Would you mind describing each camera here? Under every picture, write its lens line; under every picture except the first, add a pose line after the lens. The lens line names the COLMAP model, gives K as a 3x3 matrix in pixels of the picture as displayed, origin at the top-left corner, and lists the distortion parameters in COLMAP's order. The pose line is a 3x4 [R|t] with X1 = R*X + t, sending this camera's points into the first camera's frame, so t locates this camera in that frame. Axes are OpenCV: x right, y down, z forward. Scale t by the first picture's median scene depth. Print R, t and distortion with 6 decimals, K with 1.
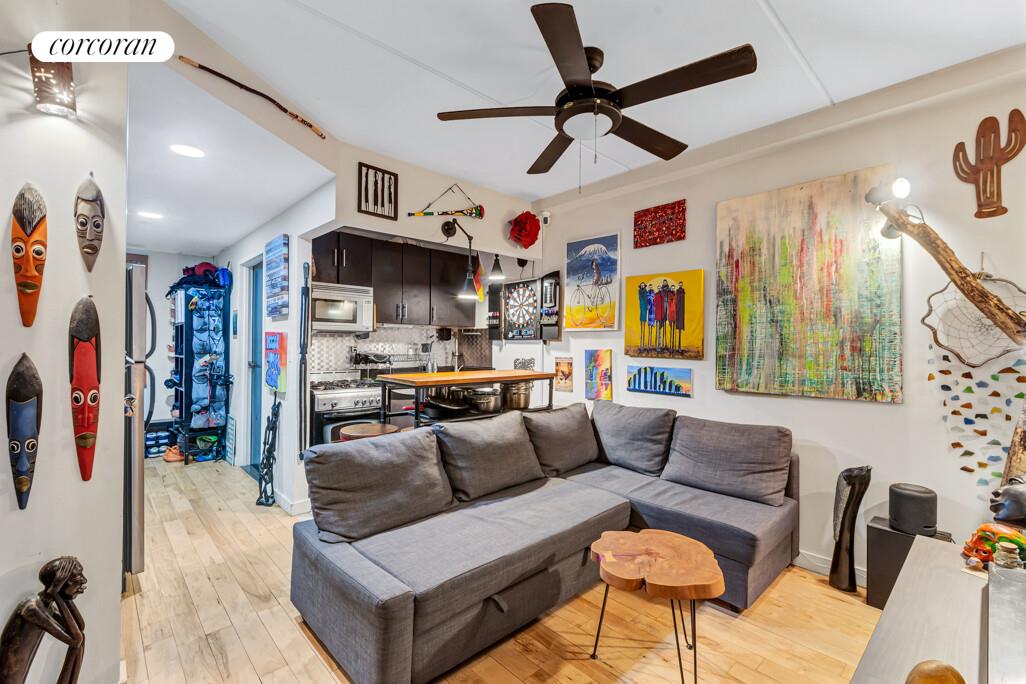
lens RADIAL K [[453.4, 0, 513.7], [0, 453.4, 343.1], [0, 0, 1]] dist [-0.002260, -0.000906]
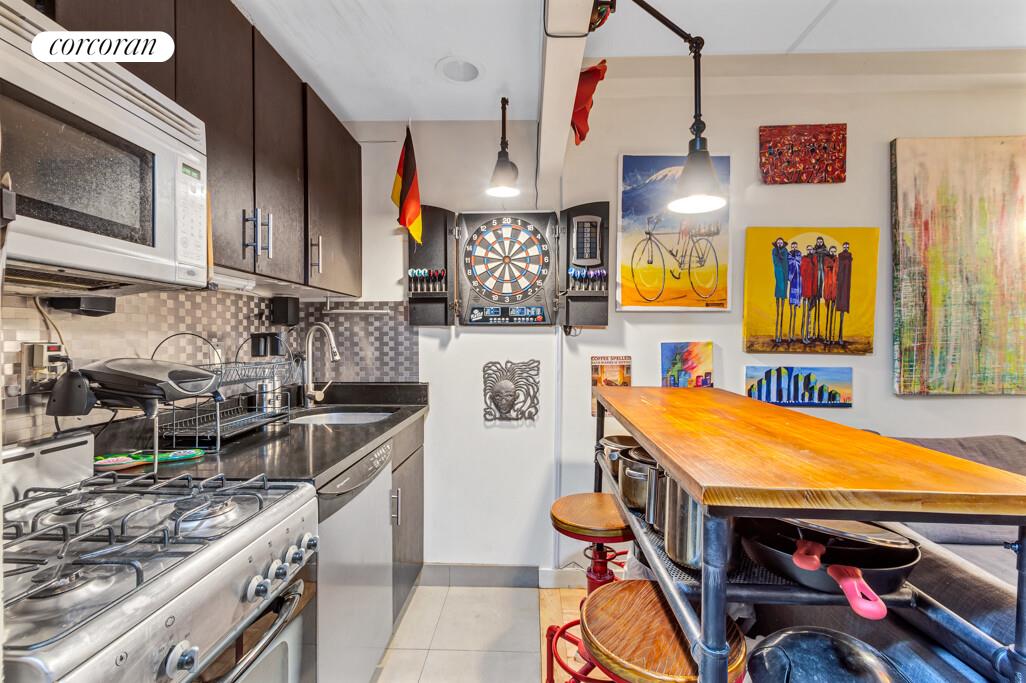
lens RADIAL K [[453.4, 0, 515.8], [0, 453.4, 343.3], [0, 0, 1]] dist [-0.002260, -0.000906]
pose [[0.706718, -0.019839, 0.707217, -0.474457], [0.002154, 0.999662, 0.025889, -0.000479], [-0.707492, -0.016773, 0.706523, 0.858476]]
